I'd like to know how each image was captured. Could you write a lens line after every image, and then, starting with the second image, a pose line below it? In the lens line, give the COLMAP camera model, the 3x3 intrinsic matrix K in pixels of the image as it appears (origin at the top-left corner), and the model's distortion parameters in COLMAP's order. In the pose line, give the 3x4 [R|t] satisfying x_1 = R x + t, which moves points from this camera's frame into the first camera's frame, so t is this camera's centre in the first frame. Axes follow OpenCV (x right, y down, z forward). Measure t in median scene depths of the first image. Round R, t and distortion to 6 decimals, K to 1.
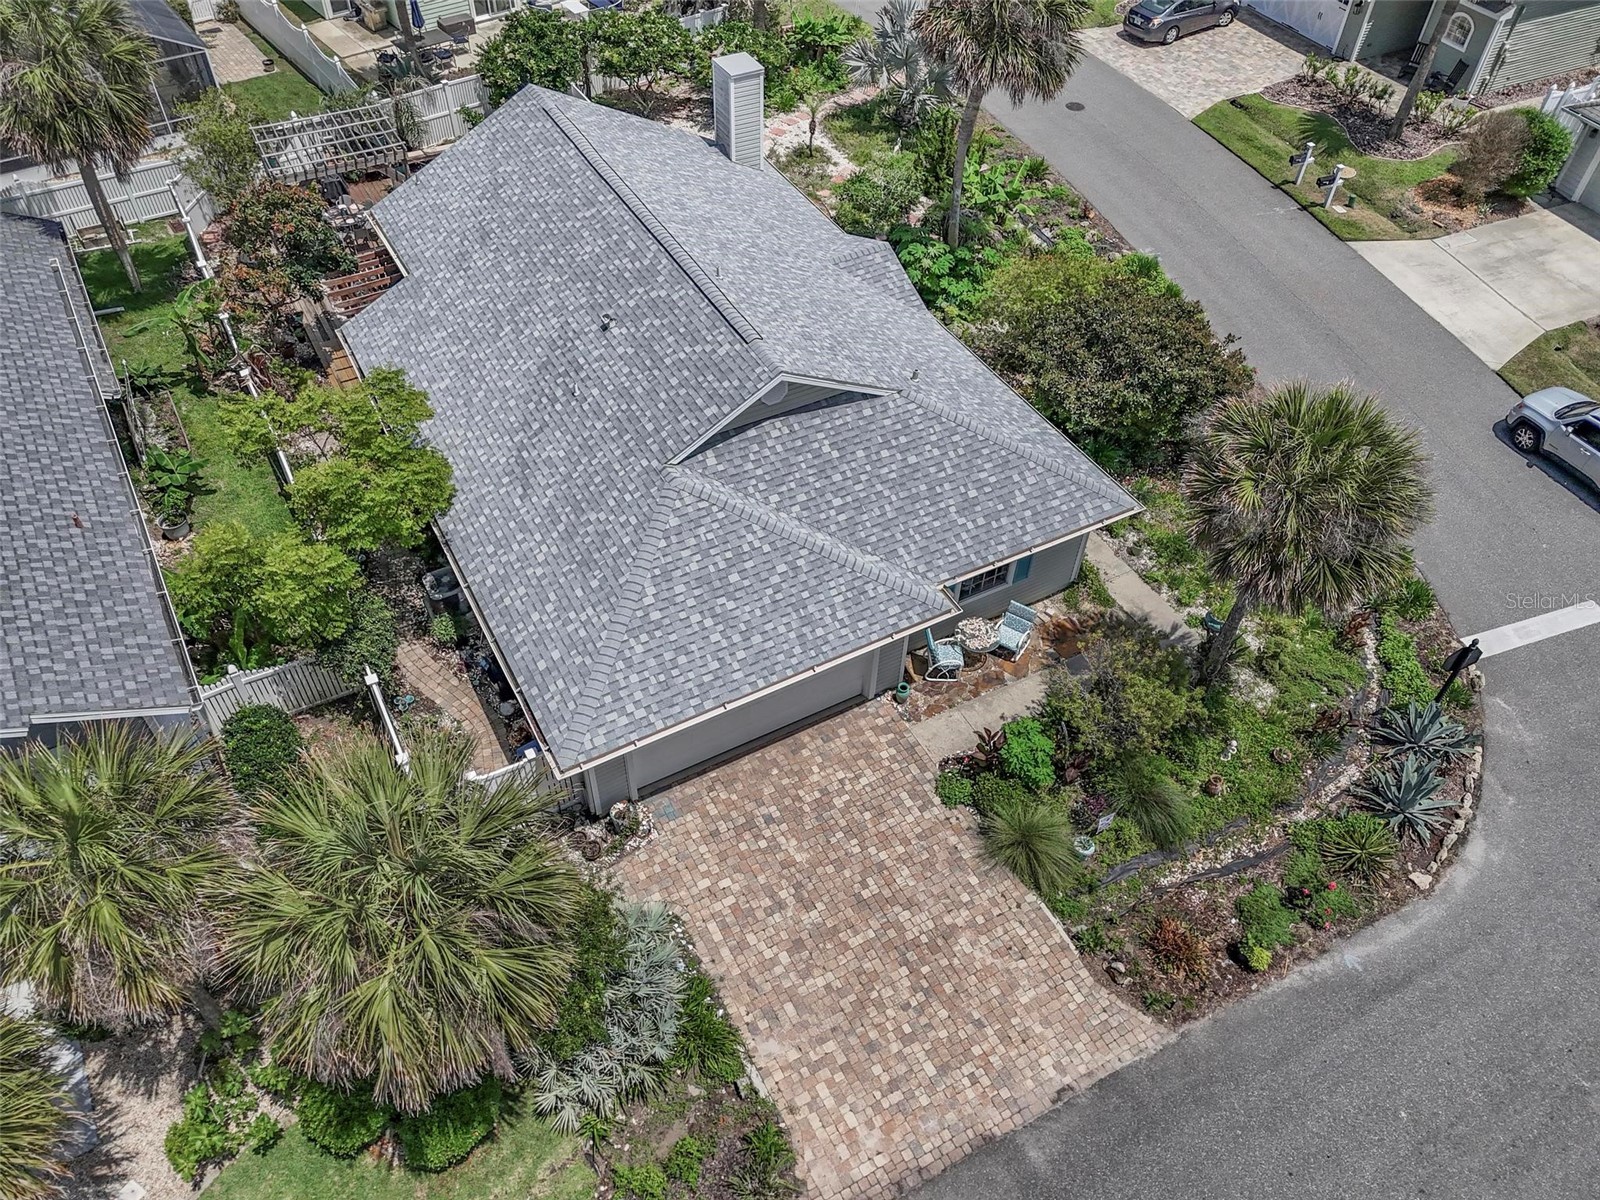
lens RADIAL K [[1174.3, 0, 799.2], [0, 1174.3, 599.5], [0, 0, 1]] dist [0.080436, -0.074474]
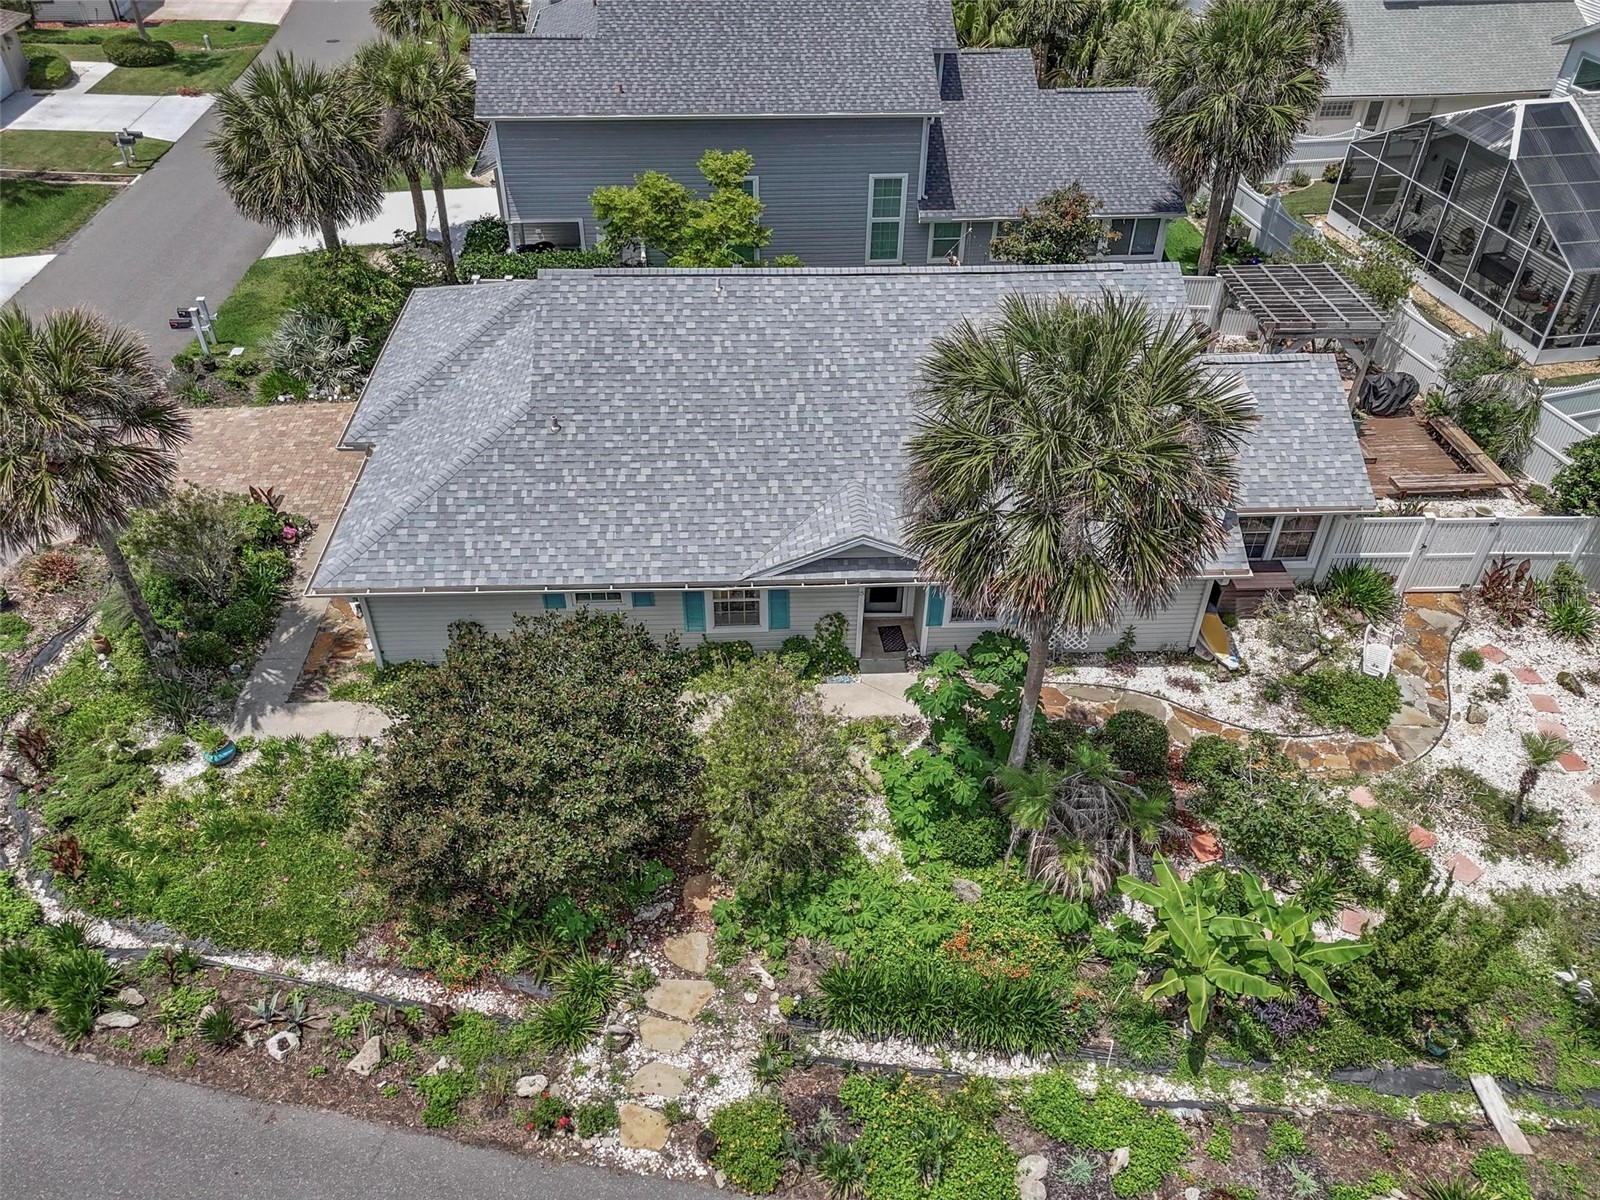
lens RADIAL K [[1174.3, 0, 799.2], [0, 1174.3, 599.5], [0, 0, 1]] dist [0.080436, -0.074474]
pose [[-0.435592, 0.533592, -0.724941, 0.811136], [-0.673364, 0.341301, 0.655816, -0.938197], [0.597362, 0.773817, 0.210633, 1.104890]]
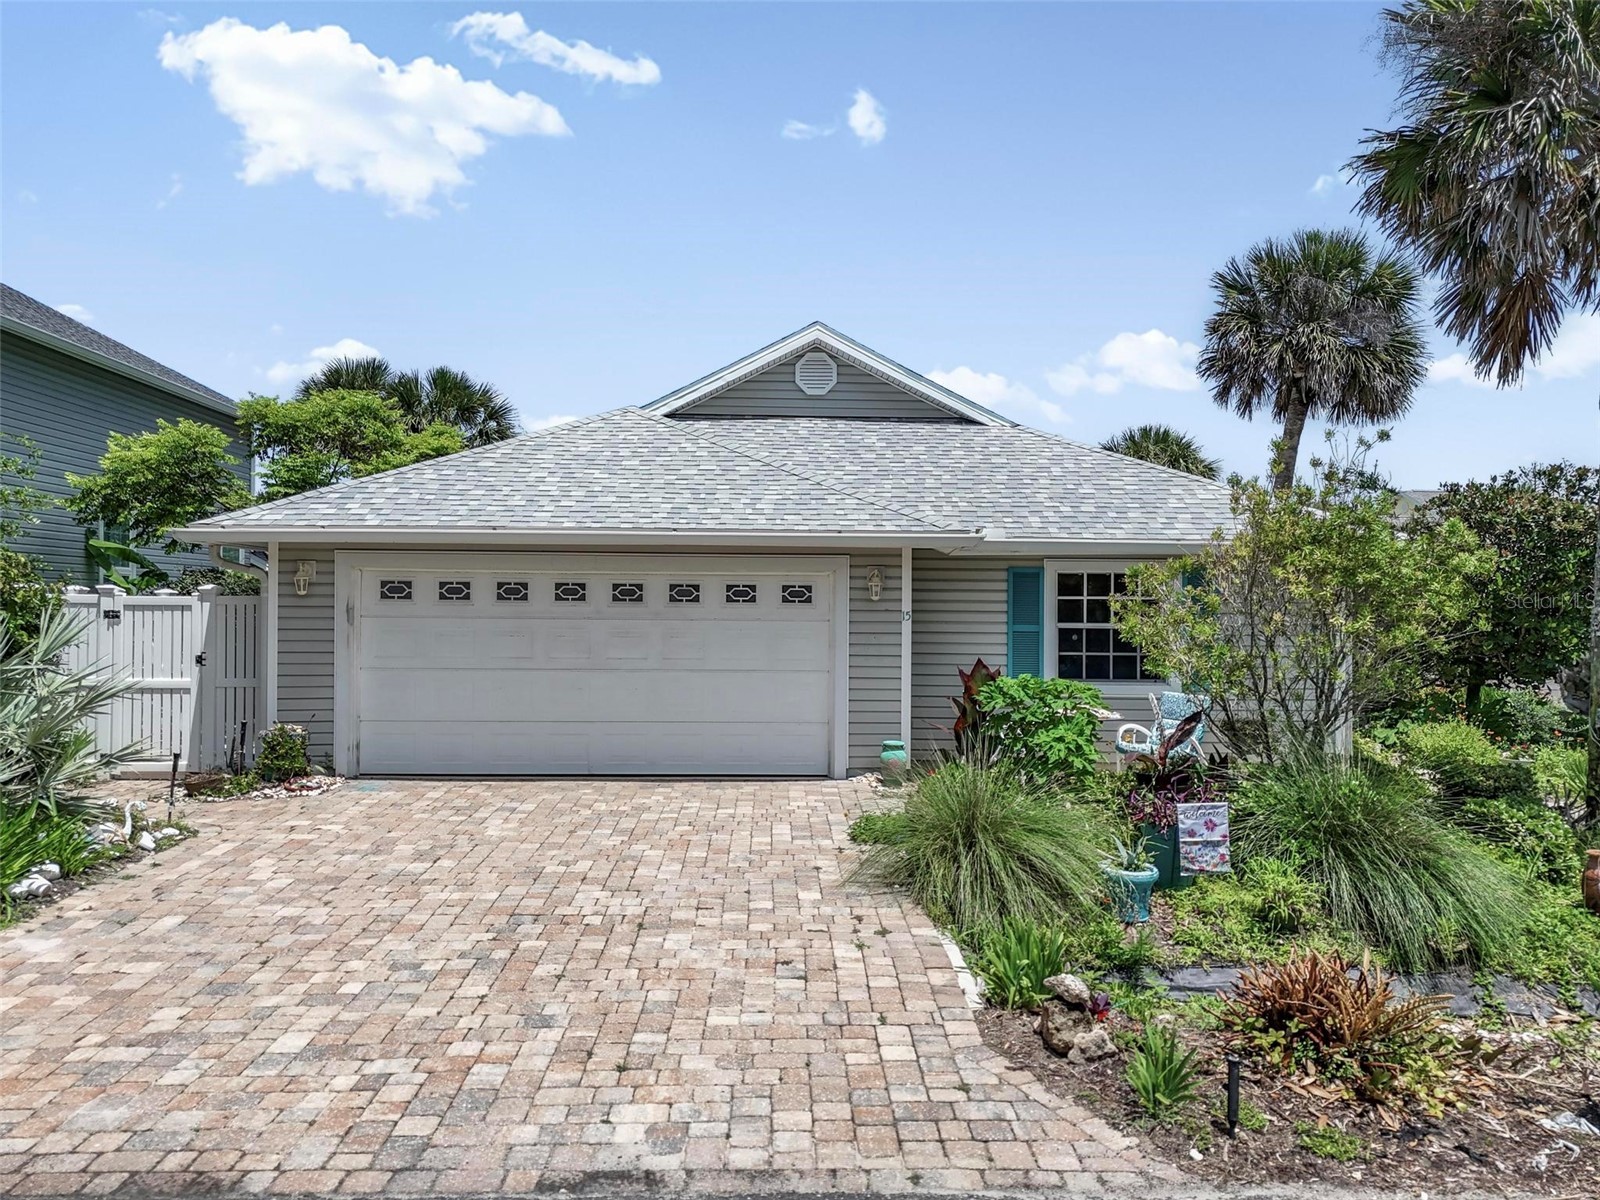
lens RADIAL K [[1174.3, 0, 799.2], [0, 1174.3, 599.5], [0, 0, 1]] dist [0.080436, -0.074474]
pose [[0.884529, -0.020411, -0.466038, 0.304276], [-0.331241, 0.675965, -0.658294, 0.398842], [0.328462, 0.736651, 0.591150, 0.659651]]
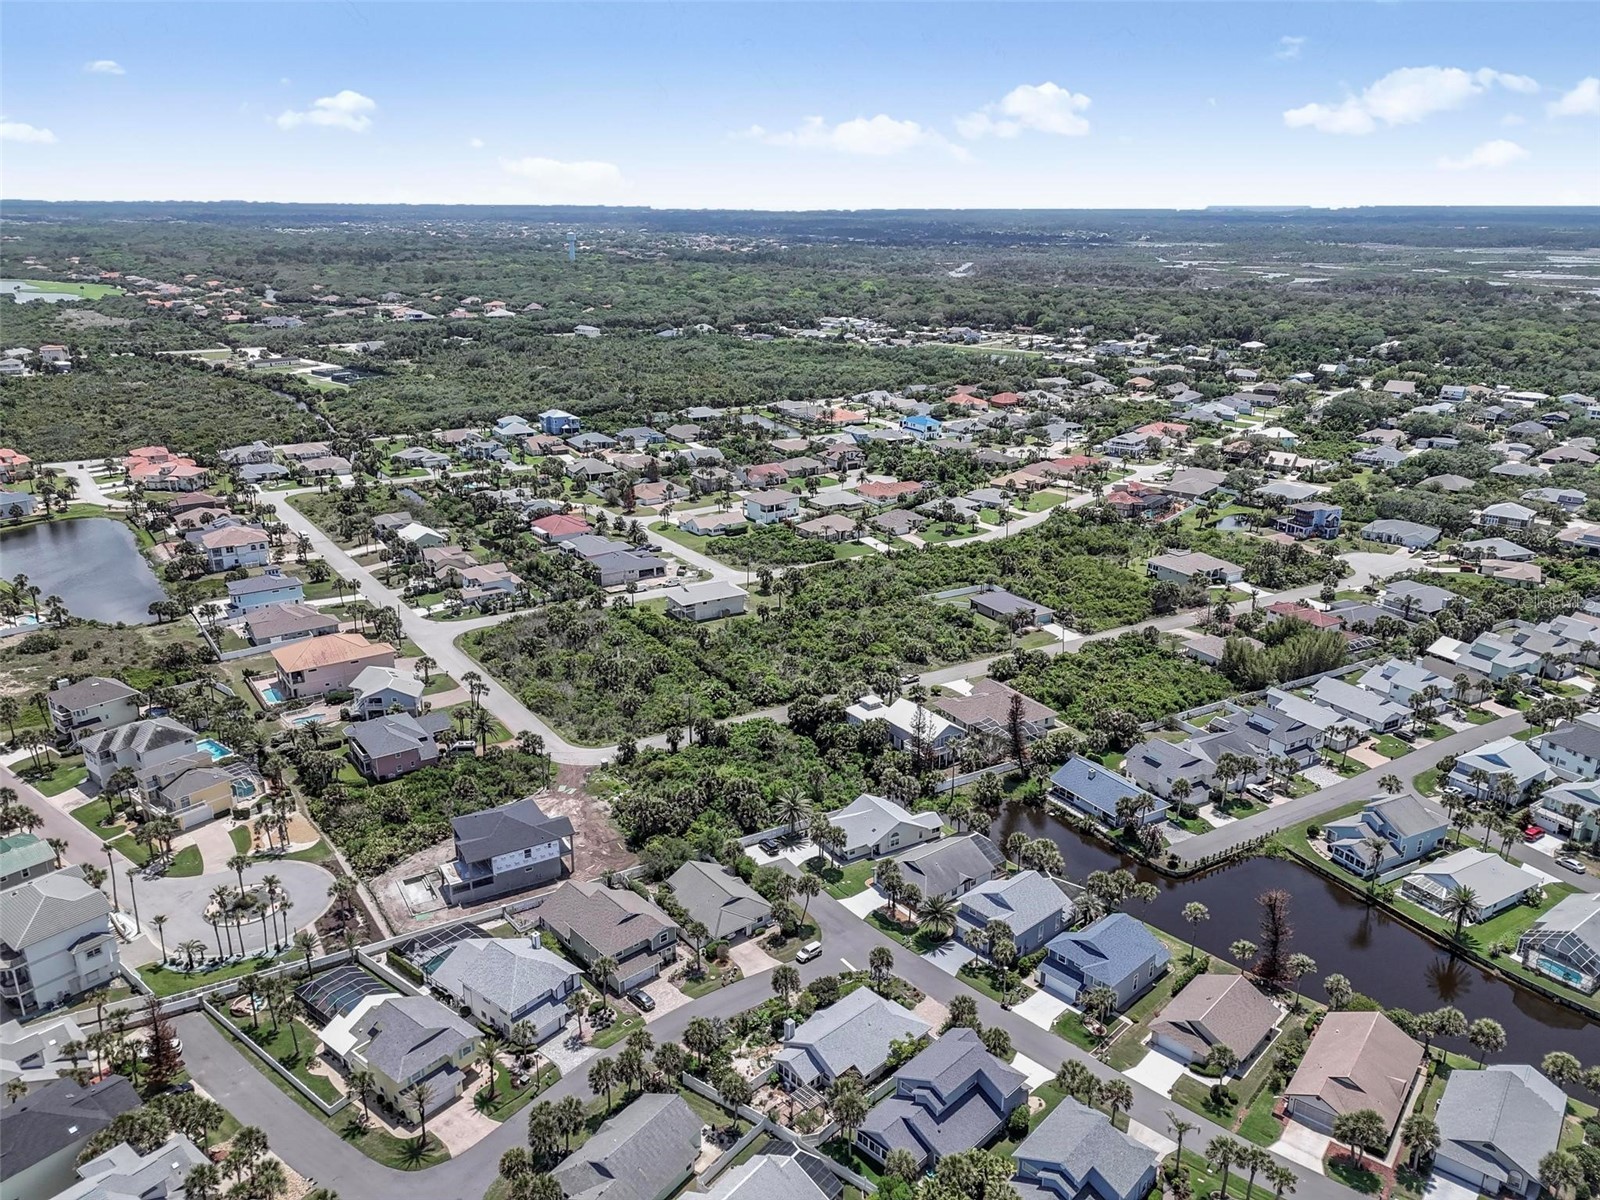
lens RADIAL K [[1174.3, 0, 799.2], [0, 1174.3, 599.5], [0, 0, 1]] dist [0.080436, -0.074474]
pose [[-0.258959, -0.333798, 0.906377, -5.680531], [0.696220, 0.585921, 0.414697, -5.003006], [-0.669490, 0.738428, 0.080667, -1.117264]]
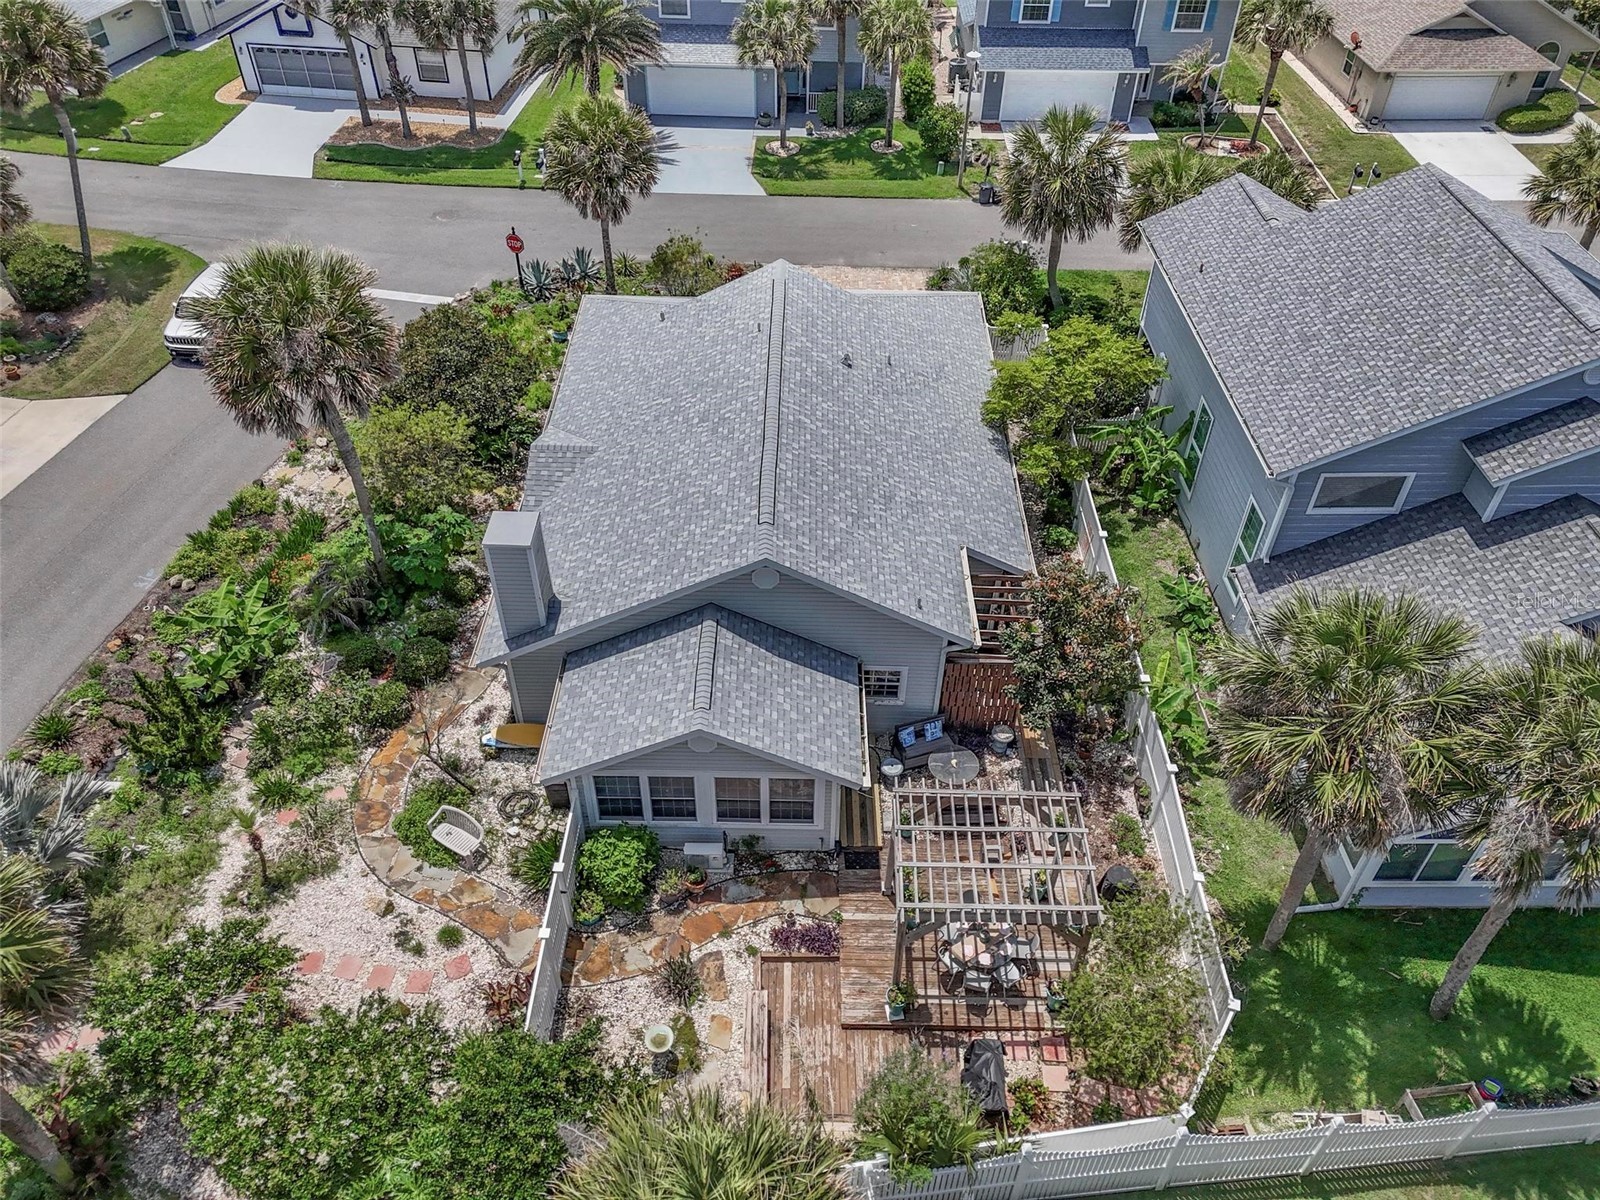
lens RADIAL K [[1174.3, 0, 799.2], [0, 1174.3, 599.5], [0, 0, 1]] dist [0.080436, -0.074474]
pose [[-0.868667, -0.357389, 0.343060, -0.694577], [0.338482, 0.077467, 0.937778, -1.534946], [-0.361728, 0.930737, 0.053677, 1.270286]]
